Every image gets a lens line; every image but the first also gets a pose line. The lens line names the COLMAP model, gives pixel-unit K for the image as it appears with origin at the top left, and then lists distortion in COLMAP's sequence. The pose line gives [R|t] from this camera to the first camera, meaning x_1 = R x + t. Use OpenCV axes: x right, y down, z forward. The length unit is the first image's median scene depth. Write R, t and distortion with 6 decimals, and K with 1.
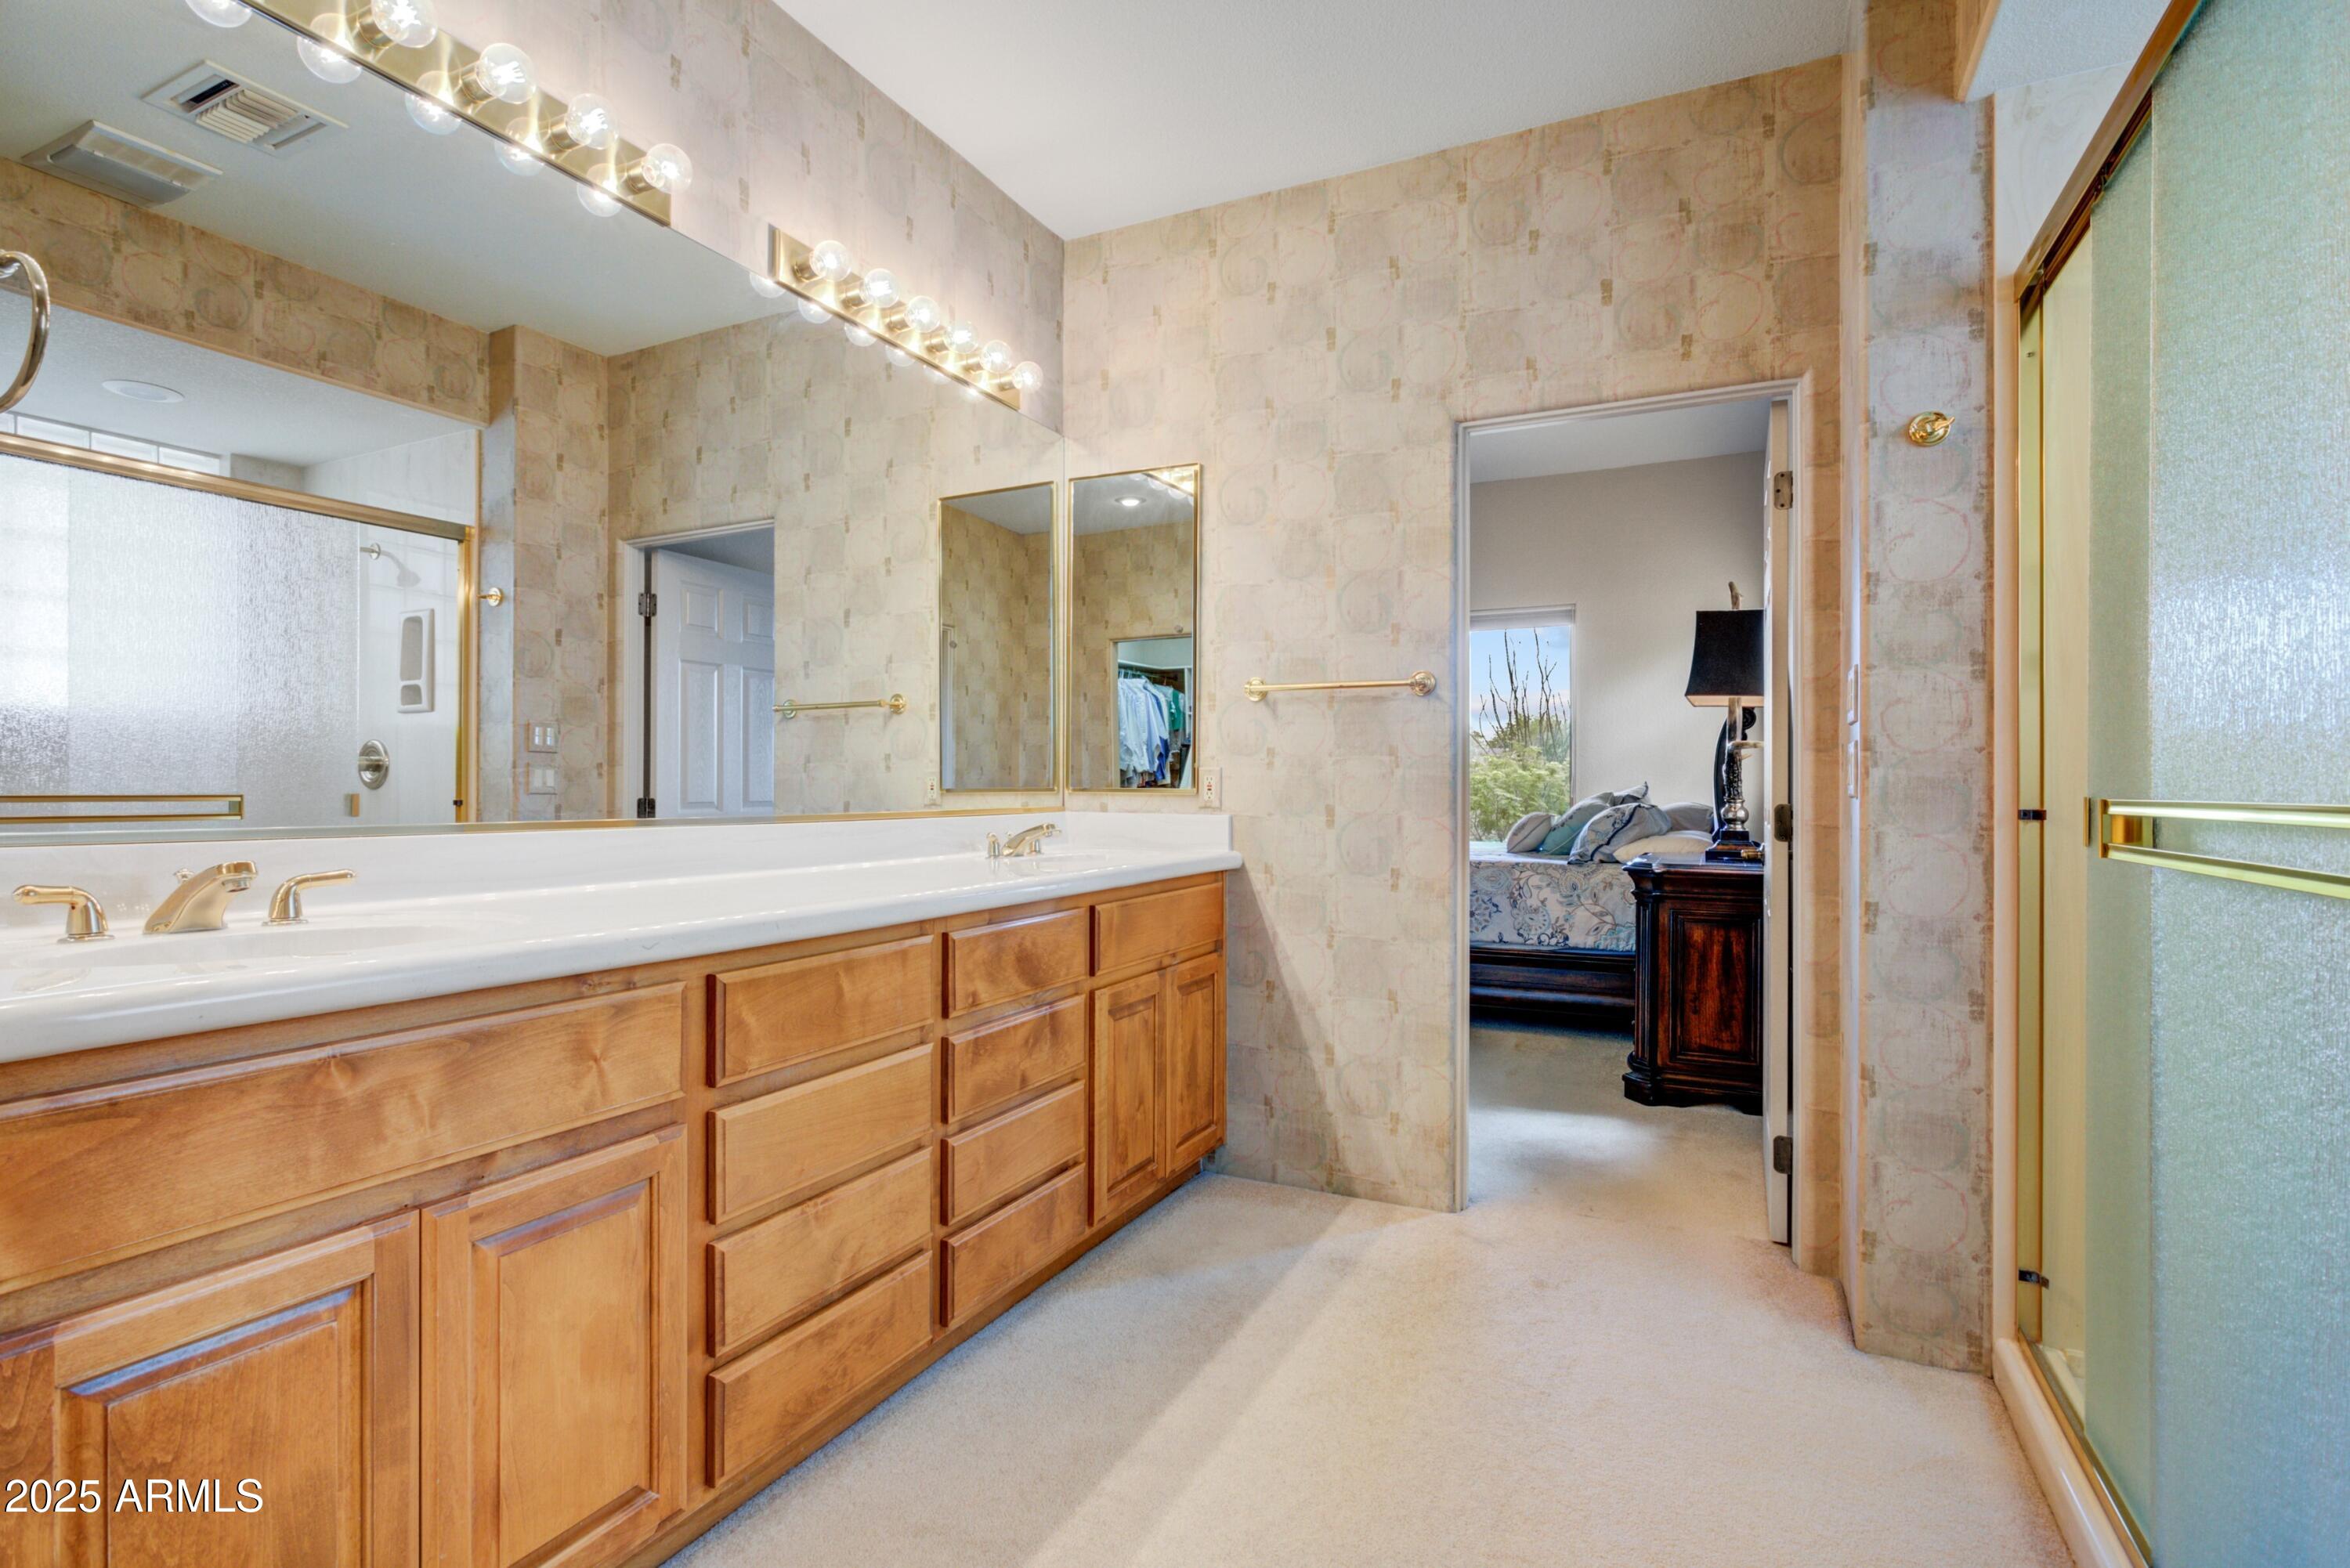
lens RADIAL K [[1121.4, 0, 1174.3], [0, 1121.4, 790.2], [0, 0, 1]] dist [-0.004906, -0.000765]
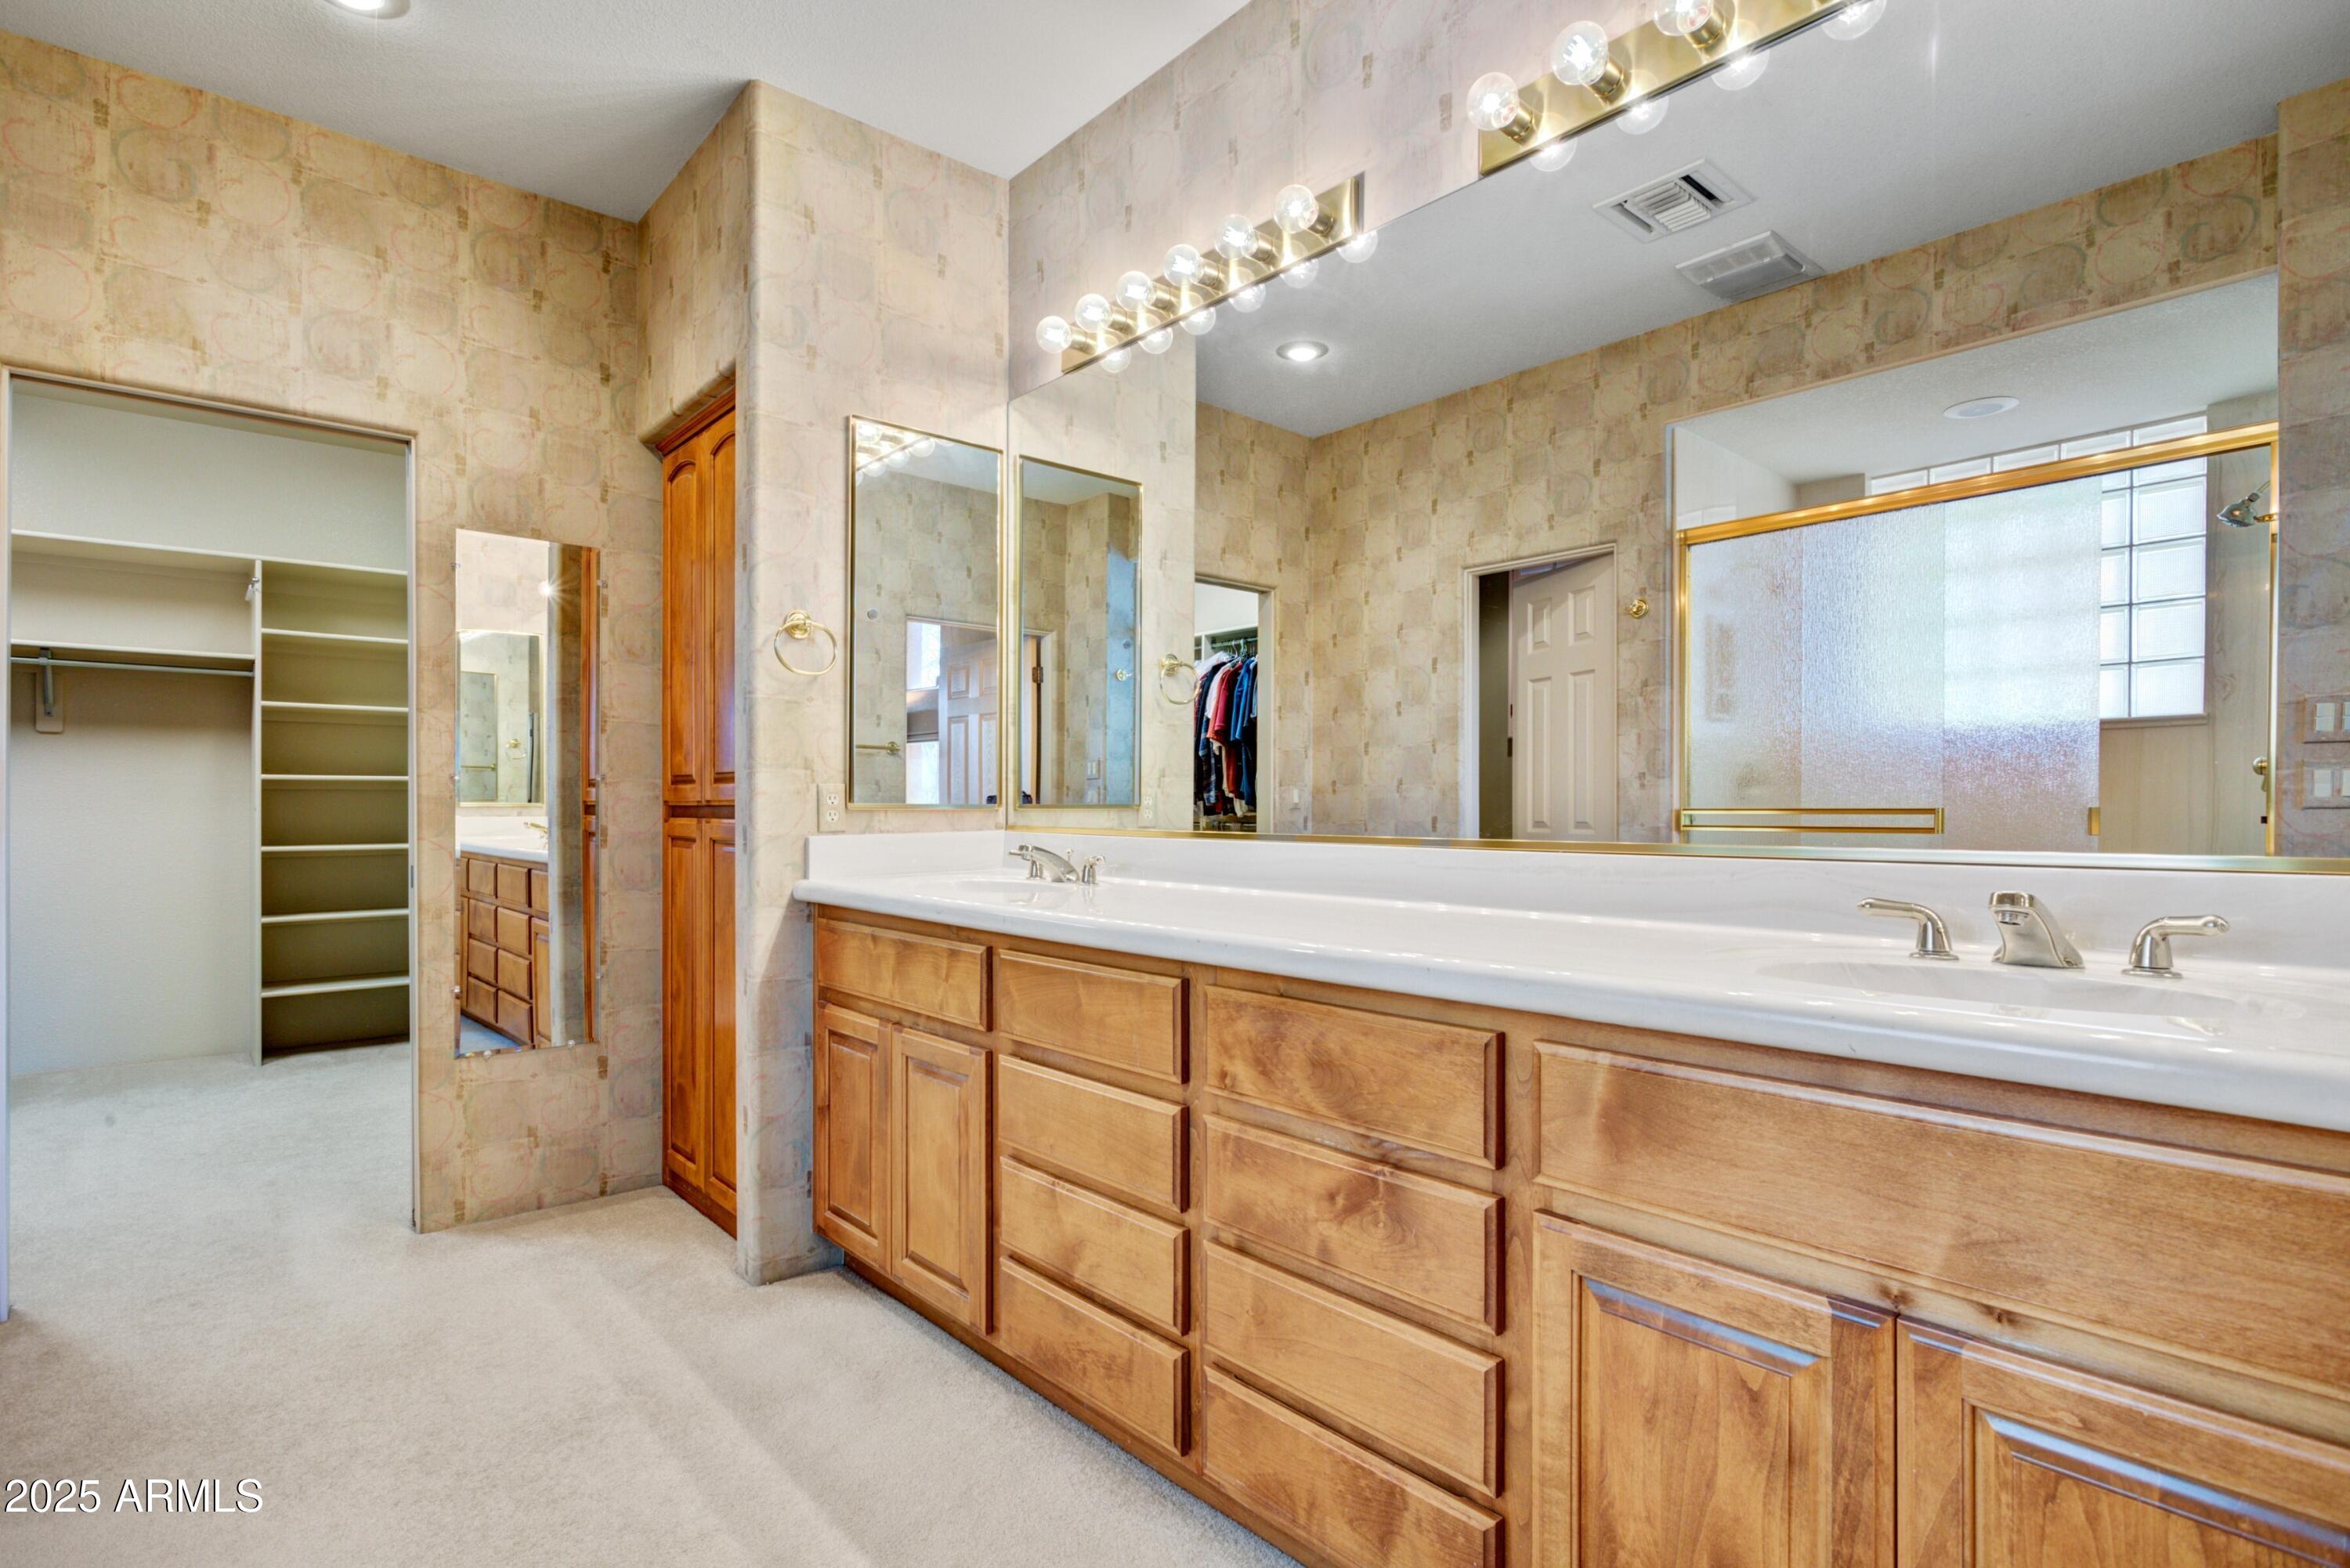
lens RADIAL K [[1287.1, 0, 1173.3], [0, 1287.1, 778.4], [0, 0, 1]] dist [0.000544, -0.000926]
pose [[-0.430398, -0.022369, -0.902362, 0.654965], [-0.004063, 0.999731, -0.022845, -0.003225], [0.902630, -0.006166, -0.430373, 1.368767]]
